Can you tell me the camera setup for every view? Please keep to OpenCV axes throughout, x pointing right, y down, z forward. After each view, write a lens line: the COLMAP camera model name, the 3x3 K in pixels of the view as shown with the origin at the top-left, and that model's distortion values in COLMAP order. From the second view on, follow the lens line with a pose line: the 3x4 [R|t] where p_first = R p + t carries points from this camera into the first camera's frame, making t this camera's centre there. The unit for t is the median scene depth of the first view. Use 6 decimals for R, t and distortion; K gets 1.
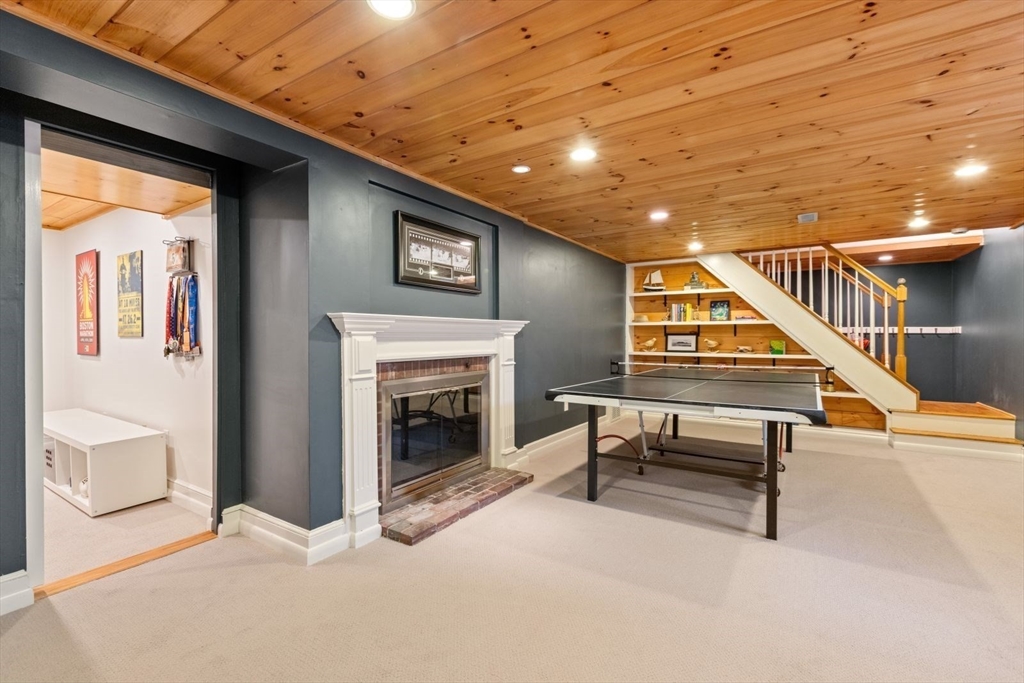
lens RADIAL K [[458.0, 0, 510.4], [0, 458.0, 339.3], [0, 0, 1]] dist [-0.002590, 0.000095]
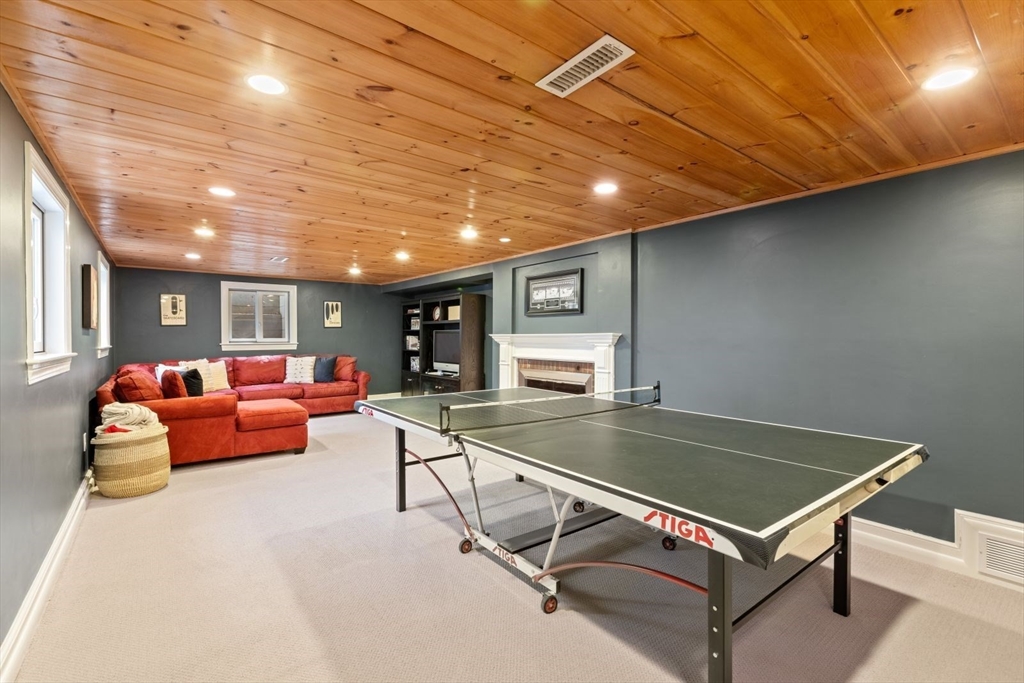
lens RADIAL K [[458.0, 0, 510.4], [0, 458.0, 340.0], [0, 0, 1]] dist [-0.002590, 0.000095]
pose [[-0.320569, 0.004803, -0.947213, 1.339513], [-0.008043, 0.999937, 0.007792, -0.035764], [0.947191, 0.010116, -0.320511, 1.356919]]
